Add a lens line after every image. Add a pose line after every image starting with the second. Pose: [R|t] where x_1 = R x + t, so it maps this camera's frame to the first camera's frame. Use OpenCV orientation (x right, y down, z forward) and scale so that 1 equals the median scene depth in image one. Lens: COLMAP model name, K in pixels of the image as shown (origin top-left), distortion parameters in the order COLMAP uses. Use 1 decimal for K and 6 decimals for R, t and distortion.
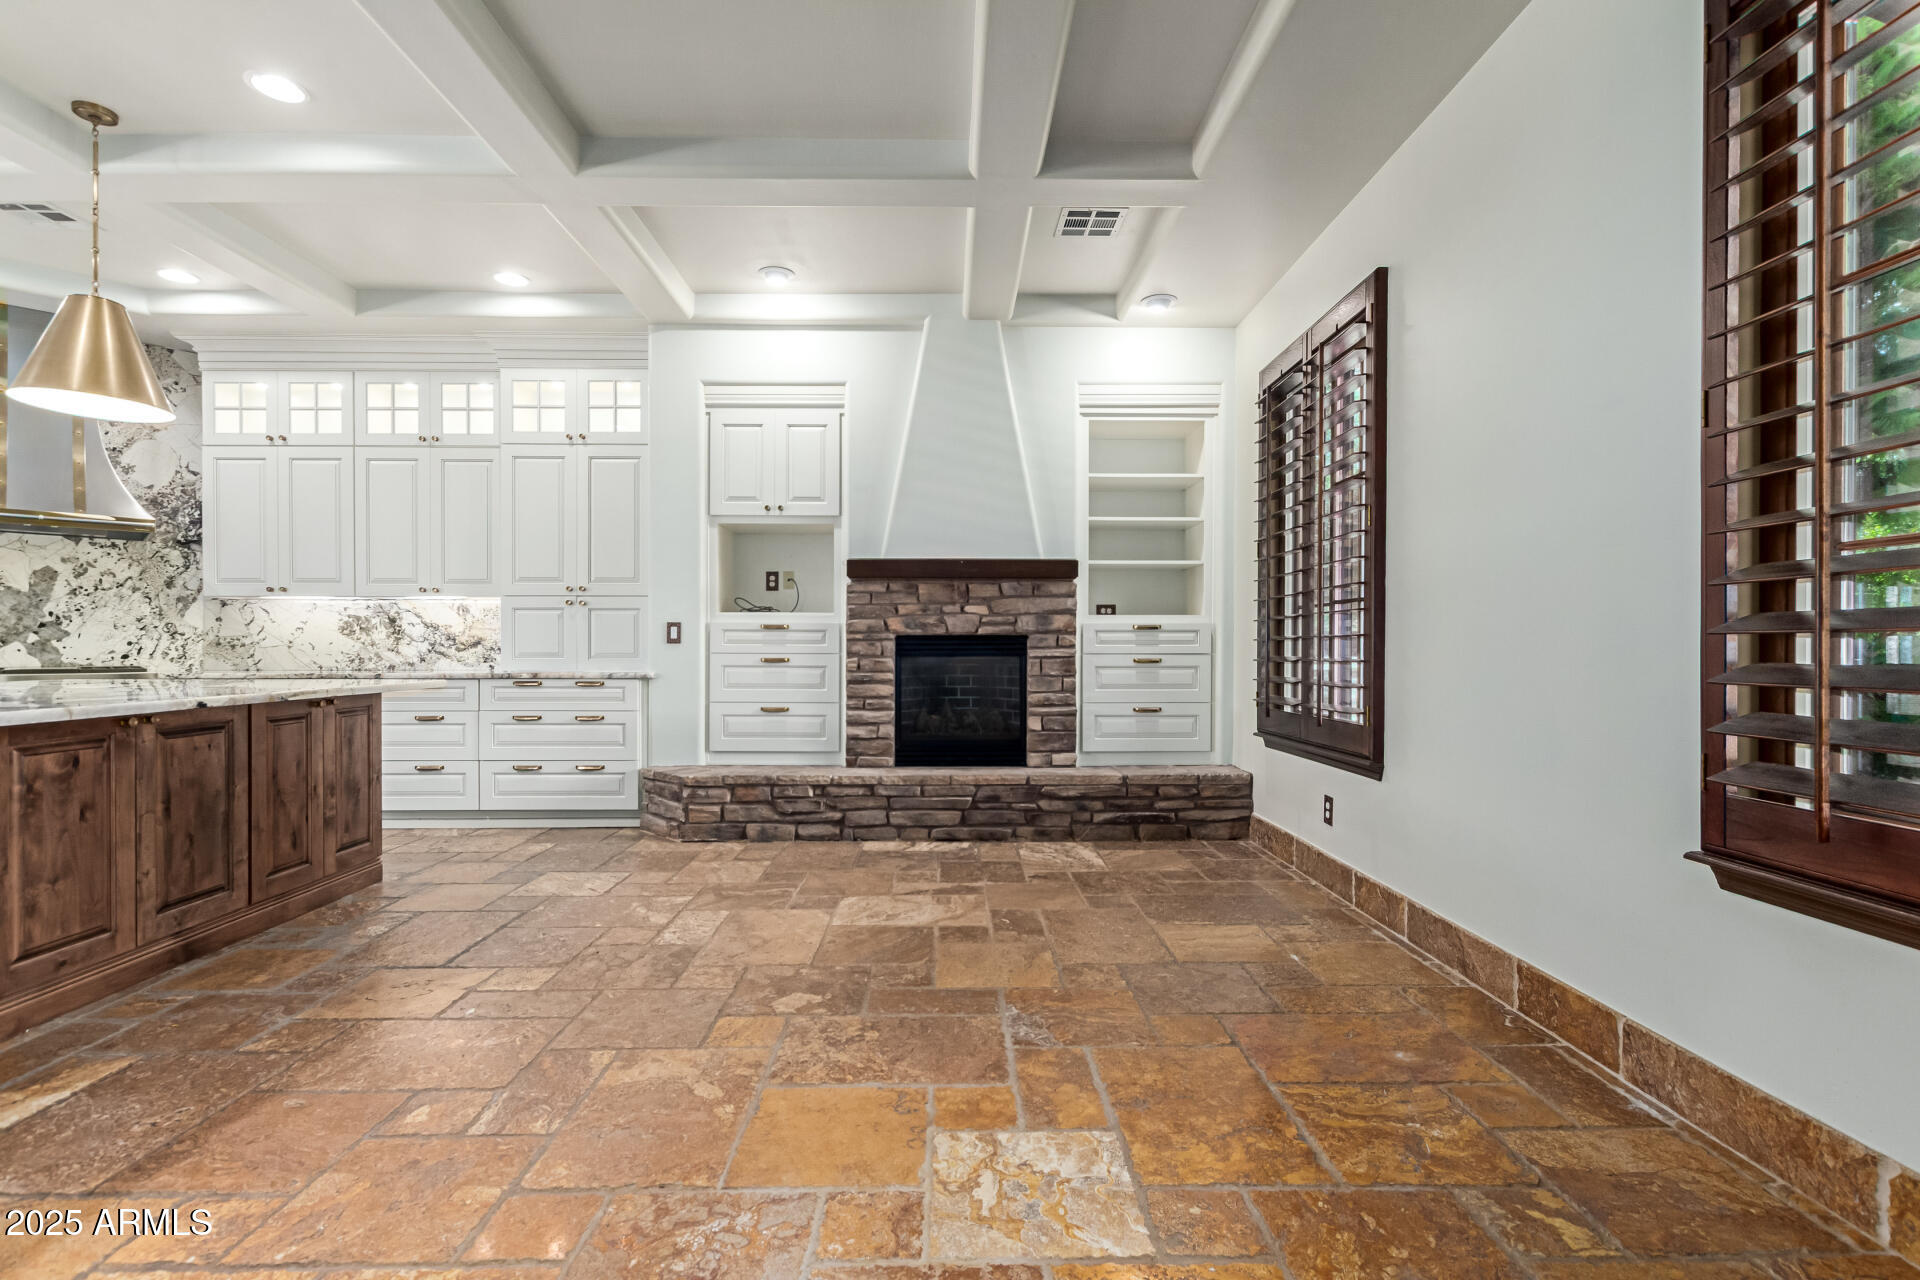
lens RADIAL K [[892.2, 0, 956.9], [0, 892.2, 657.3], [0, 0, 1]] dist [0.006242, -0.005398]
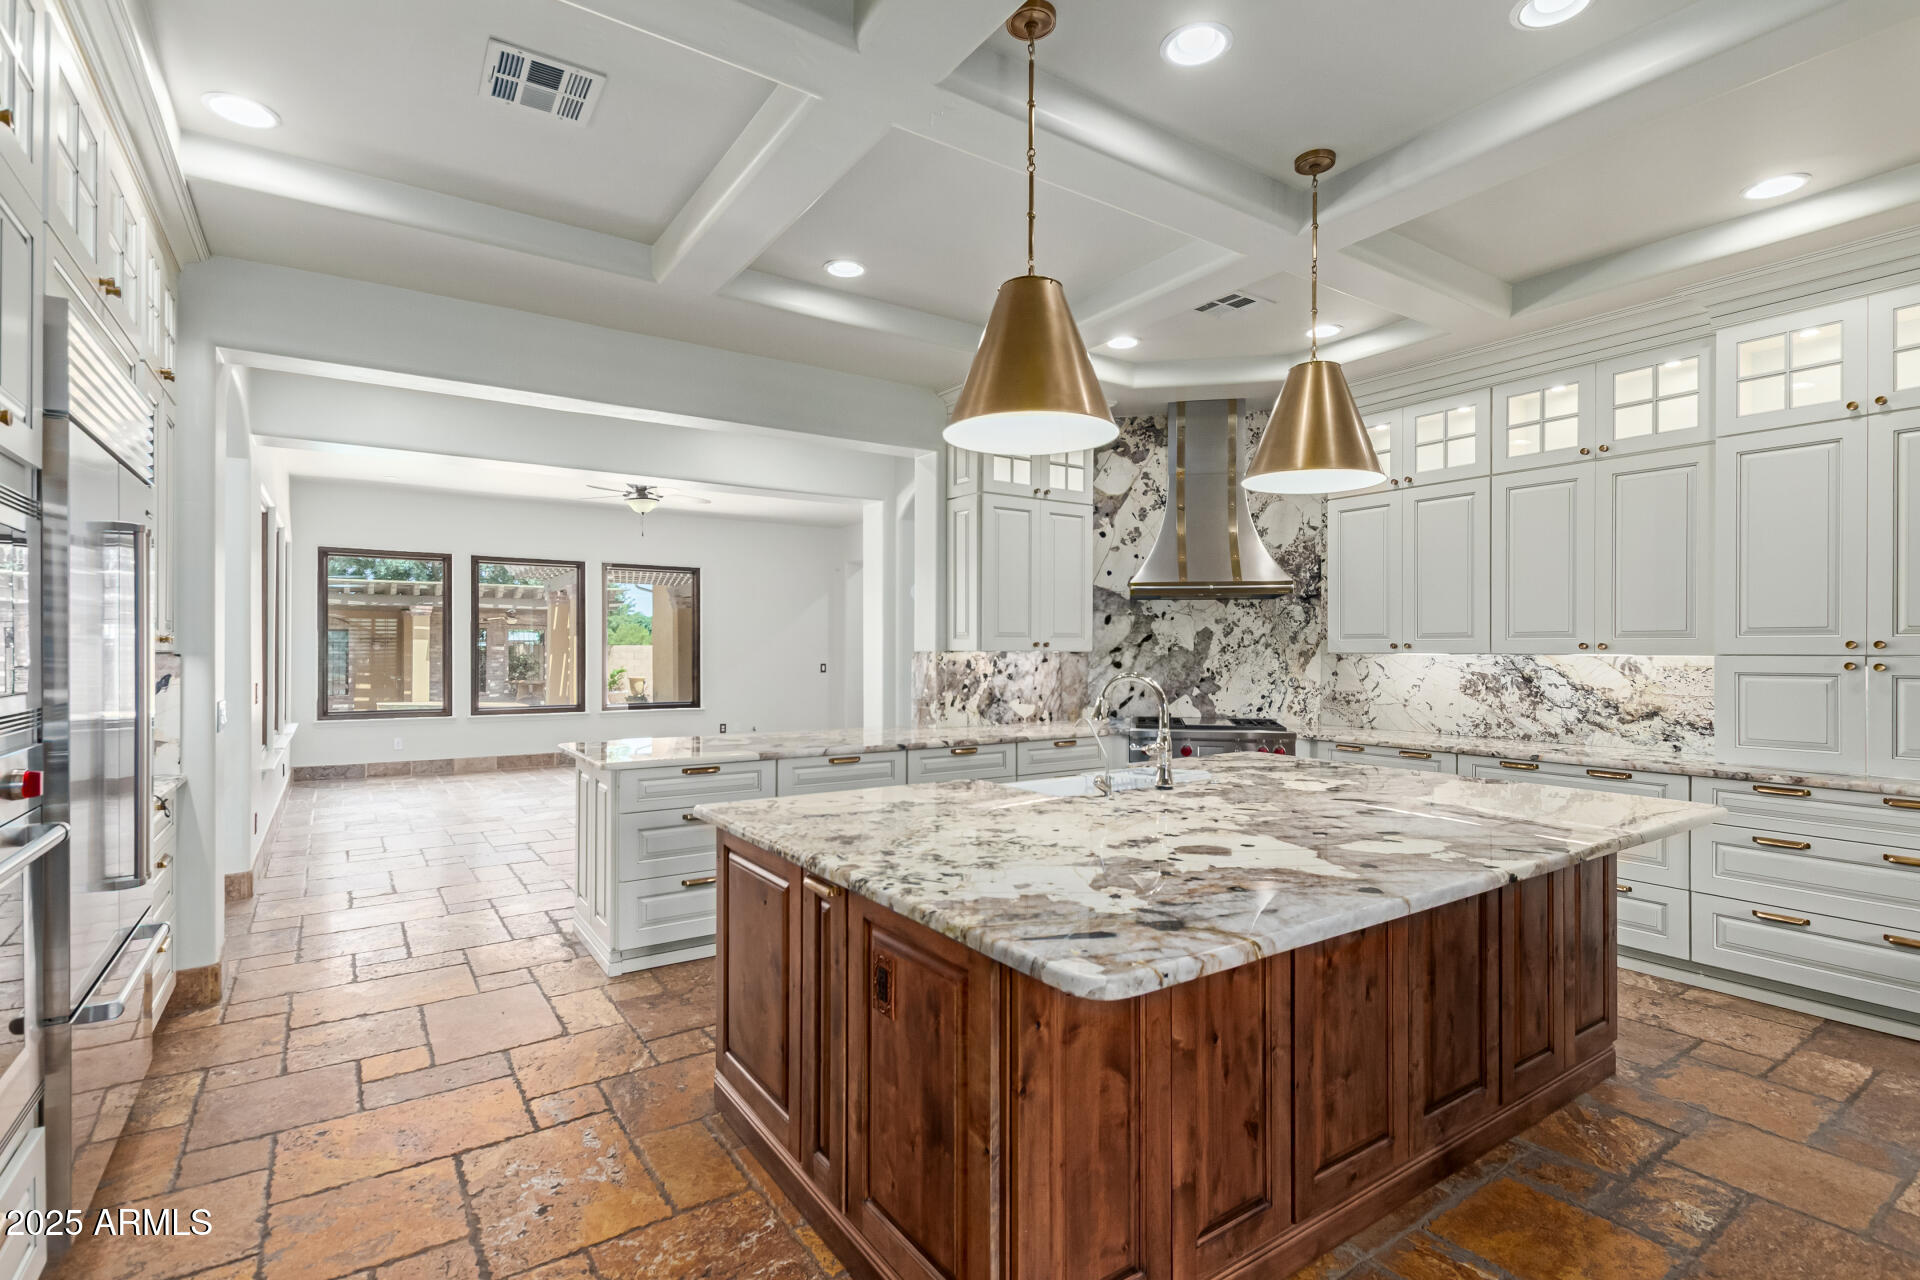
lens RADIAL K [[892.2, 0, 976.9], [0, 892.2, 649.3], [0, 0, 1]] dist [0.006242, -0.005398]
pose [[0.571458, -0.003762, -0.820623, -0.264059], [-0.003652, 0.999968, -0.007127, -0.065555], [0.820623, 0.007070, 0.571426, 0.124485]]
